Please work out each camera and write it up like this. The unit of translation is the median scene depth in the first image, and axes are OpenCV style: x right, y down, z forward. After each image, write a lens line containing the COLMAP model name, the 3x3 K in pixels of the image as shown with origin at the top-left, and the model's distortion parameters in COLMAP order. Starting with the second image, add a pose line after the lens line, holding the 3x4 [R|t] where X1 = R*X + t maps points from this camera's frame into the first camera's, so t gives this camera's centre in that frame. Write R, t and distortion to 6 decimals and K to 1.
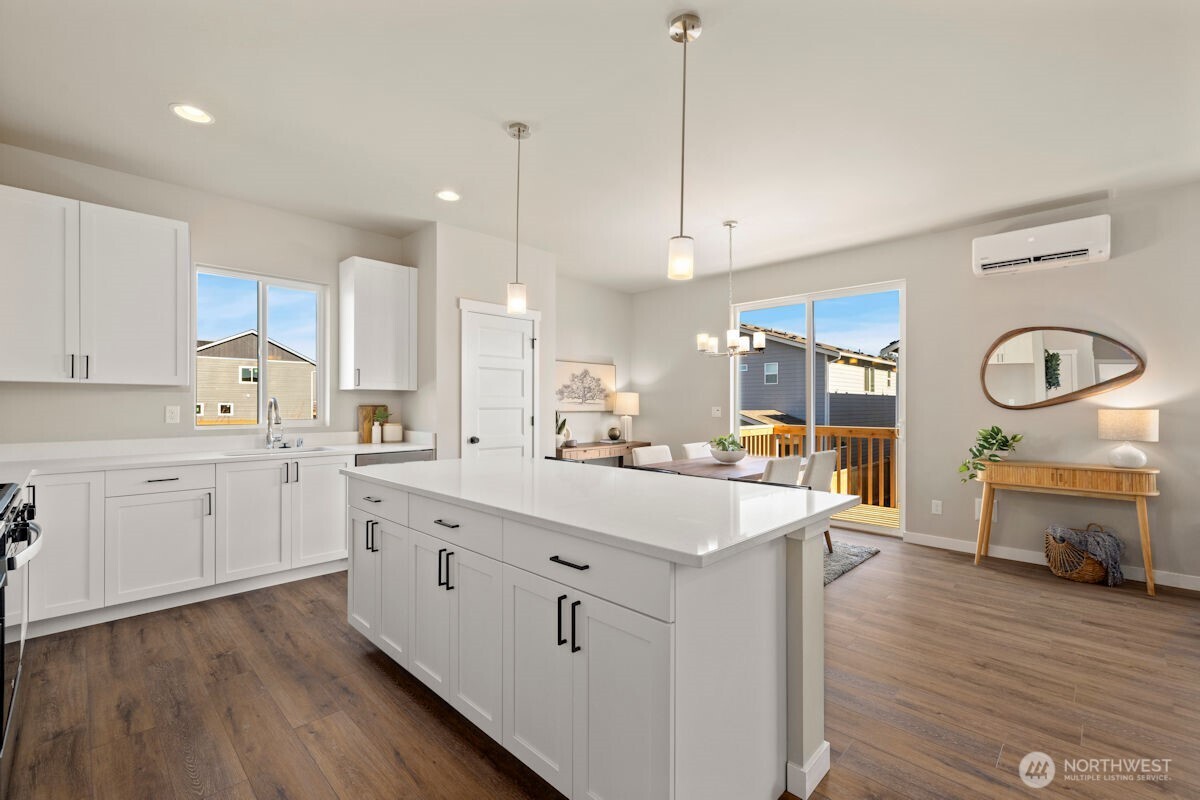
lens RADIAL K [[508.9, 0, 600.4], [0, 508.9, 403.2], [0, 0, 1]] dist [-0.002178, 0.000893]
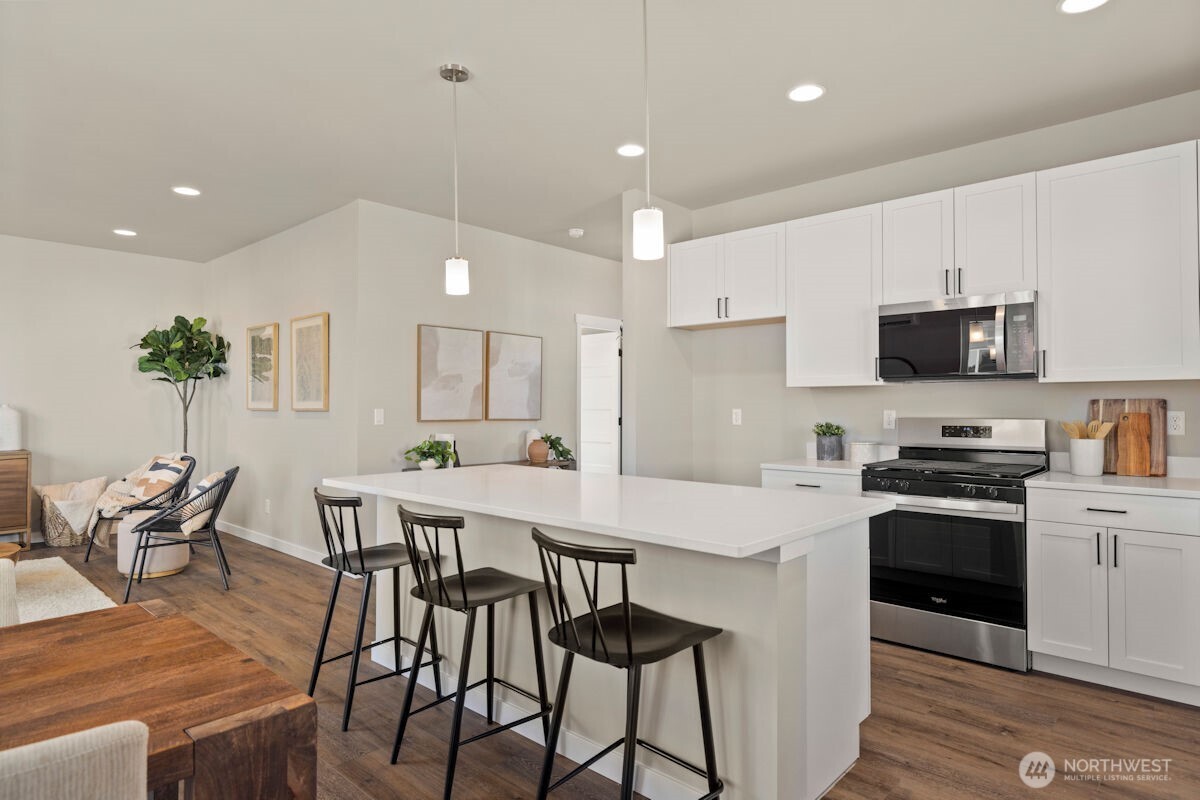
lens RADIAL K [[681.1, 0, 599.1], [0, 681.1, 396.2], [0, 0, 1]] dist [-0.000681, -0.002069]
pose [[-0.999479, -0.002906, -0.032142, -0.089605], [-0.002327, 0.999834, -0.018046, 0.006412], [0.032189, -0.017962, -0.999320, 2.033366]]
